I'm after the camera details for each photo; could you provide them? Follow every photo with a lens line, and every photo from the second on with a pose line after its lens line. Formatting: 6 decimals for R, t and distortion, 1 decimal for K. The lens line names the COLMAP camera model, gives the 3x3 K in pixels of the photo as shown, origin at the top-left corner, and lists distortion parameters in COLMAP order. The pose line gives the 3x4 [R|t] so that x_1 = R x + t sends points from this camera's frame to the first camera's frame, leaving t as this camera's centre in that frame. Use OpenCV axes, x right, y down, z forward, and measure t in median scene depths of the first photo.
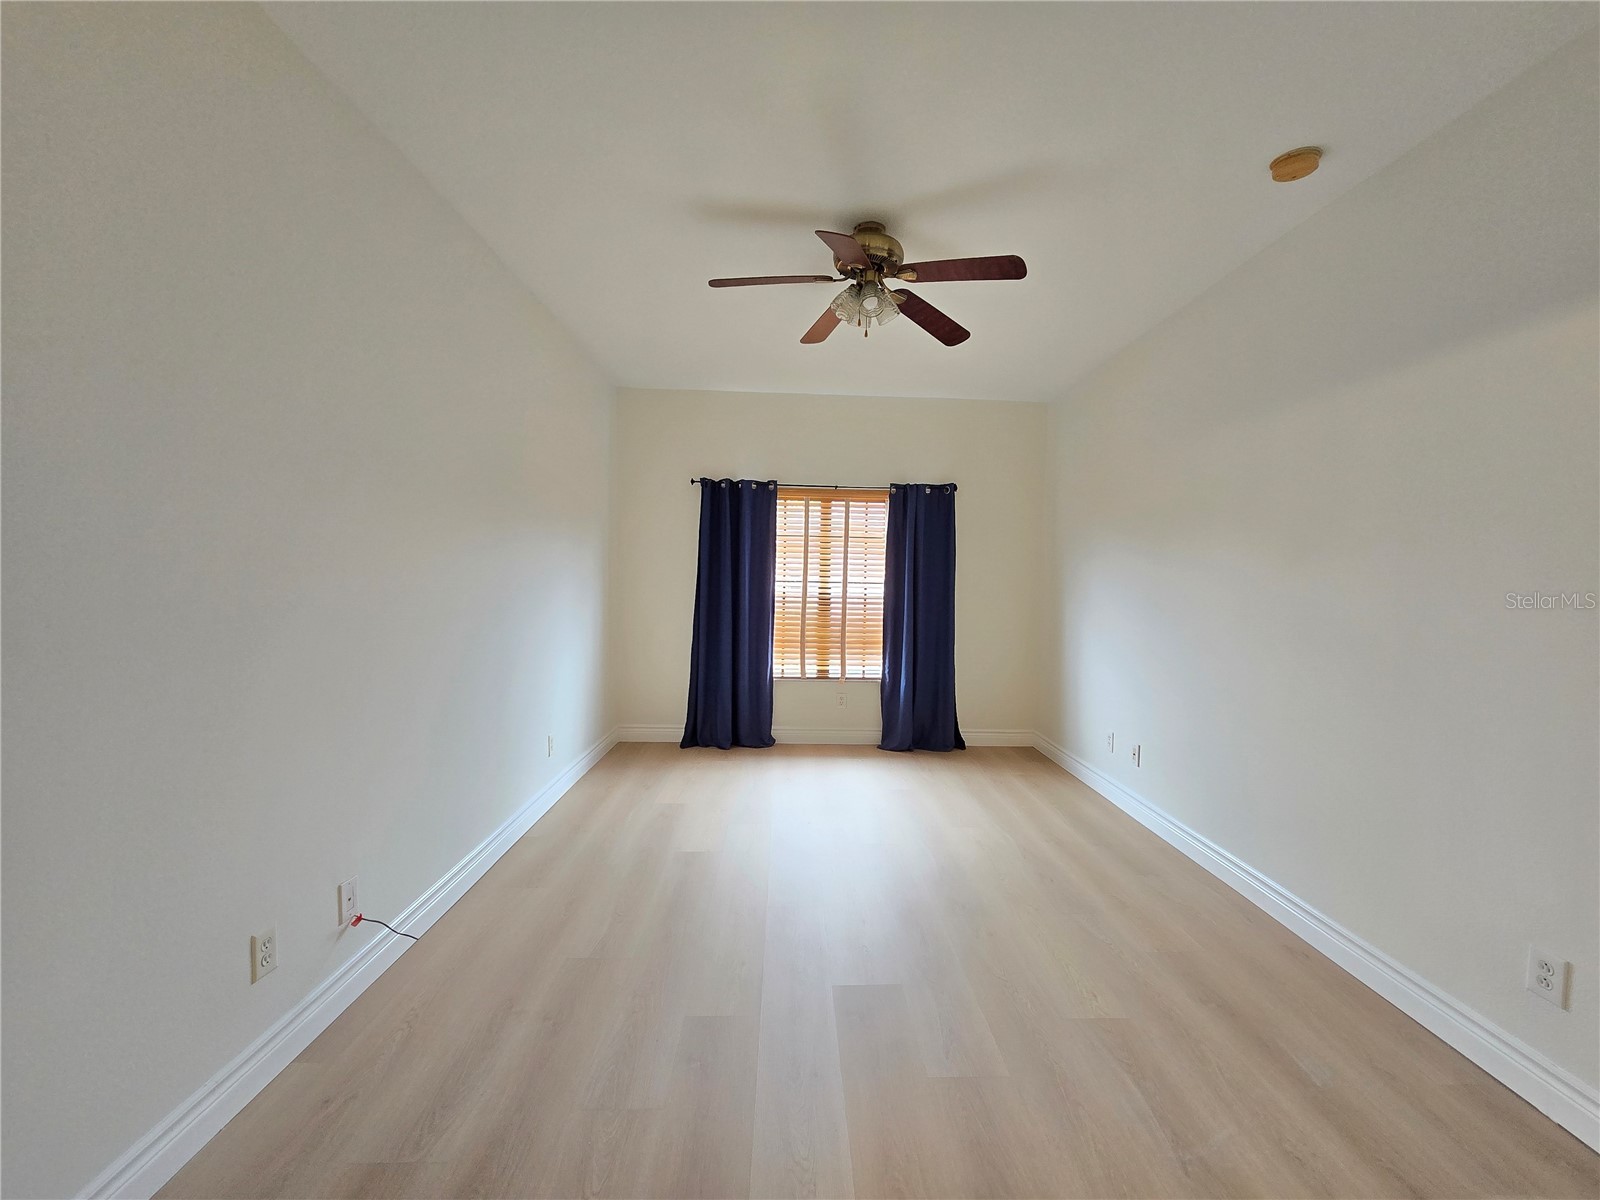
lens RADIAL K [[660.9, 0, 809.7], [0, 660.9, 615.1], [0, 0, 1]] dist [-0.016895, 0.009898]
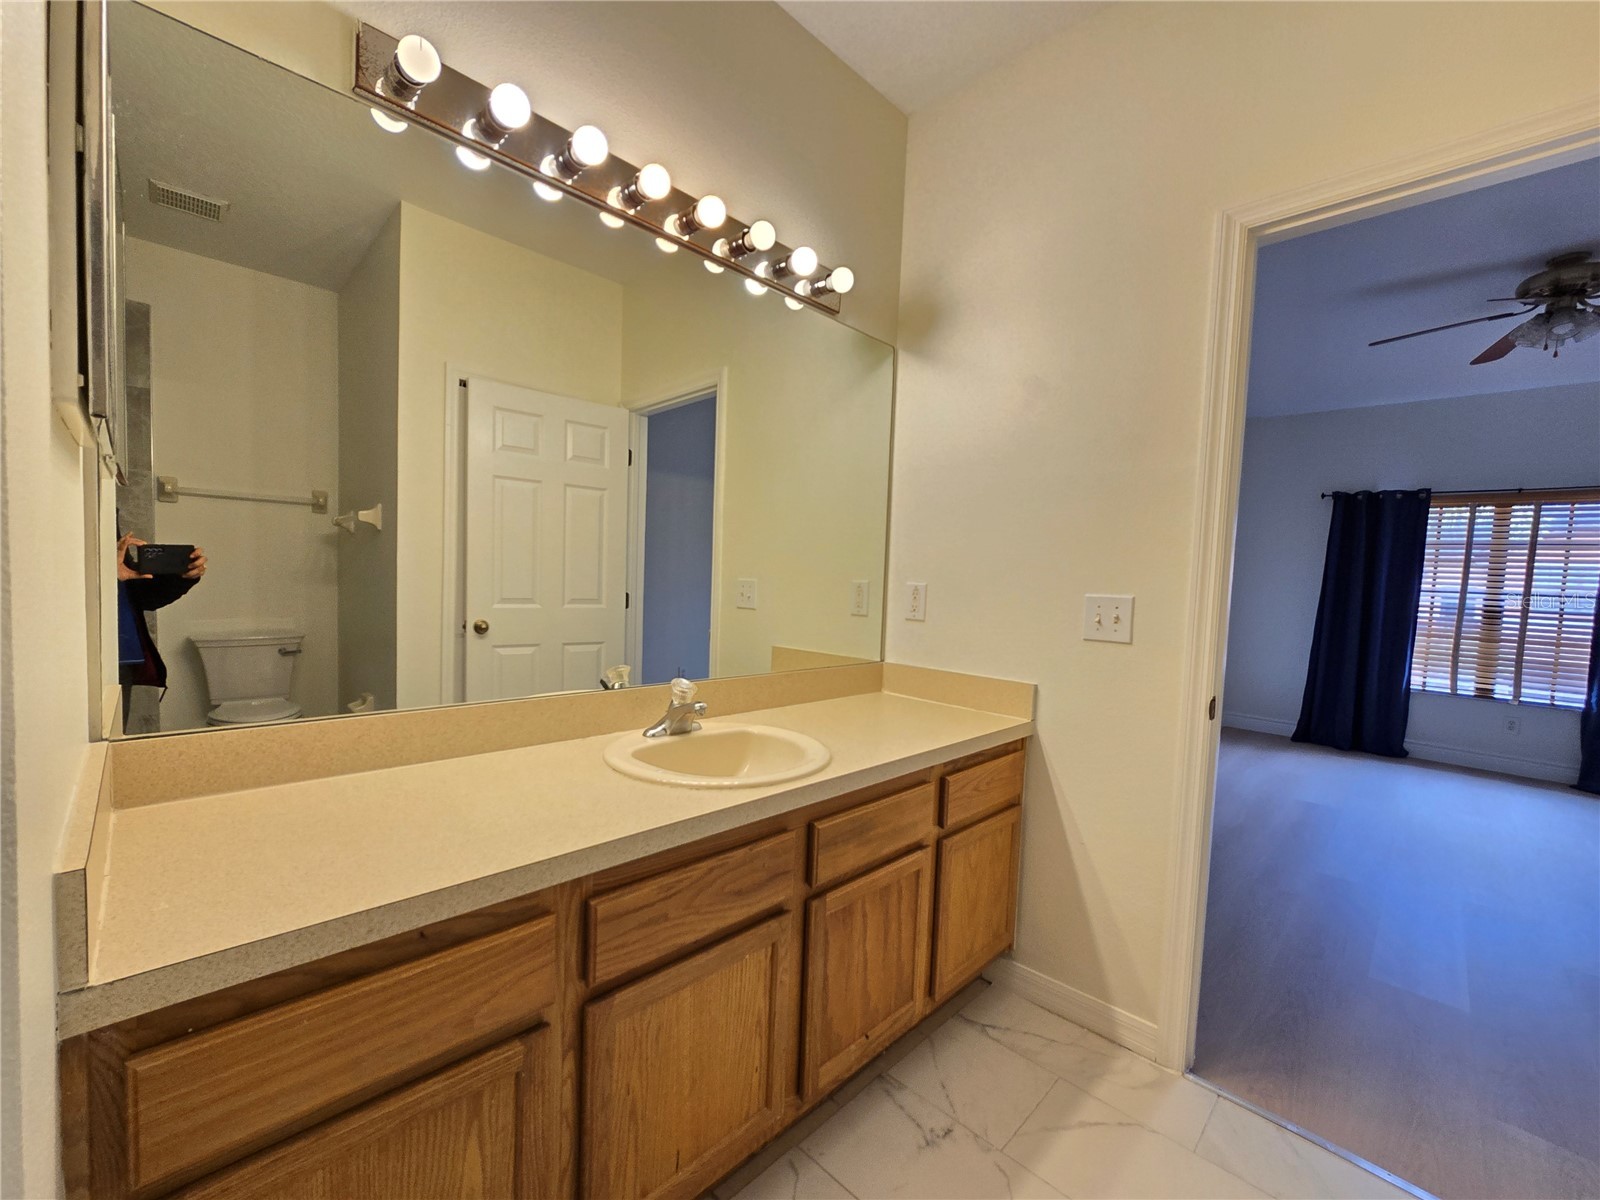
lens RADIAL K [[660.9, 0, 809.7], [0, 660.9, 615.1], [0, 0, 1]] dist [-0.016895, 0.009898]
pose [[0.696659, 0.052517, -0.715478, 0.014279], [-0.070949, 0.997471, 0.004133, 0.044594], [0.713885, 0.047883, 0.698623, -0.324565]]
